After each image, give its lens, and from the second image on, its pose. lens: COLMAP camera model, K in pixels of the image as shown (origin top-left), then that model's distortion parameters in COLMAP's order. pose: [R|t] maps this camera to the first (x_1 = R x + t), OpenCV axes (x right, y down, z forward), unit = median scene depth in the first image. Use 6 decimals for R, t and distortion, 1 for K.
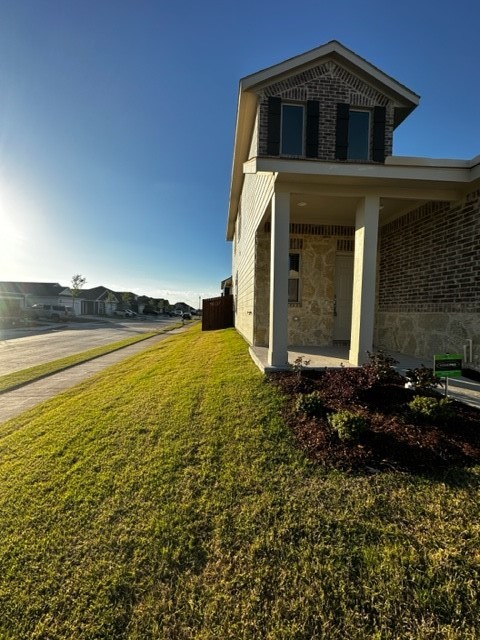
lens RADIAL K [[255.9, 0, 239.9], [0, 255.9, 320.7], [0, 0, 1]] dist [-0.000240, -0.000034]
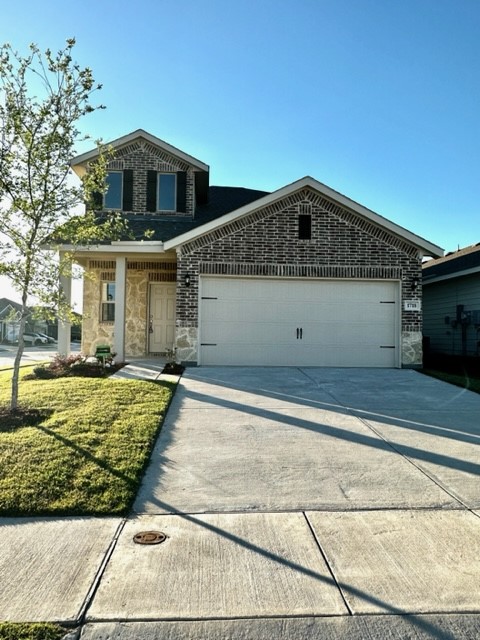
lens RADIAL K [[433.4, 0, 239.8], [0, 433.4, 319.3], [0, 0, 1]] dist [-0.005943, -0.000855]
pose [[0.999936, -0.008055, -0.007912, 0.852342], [0.007434, 0.997112, -0.075577, 0.083398], [0.008497, 0.075514, 0.997109, -1.140085]]
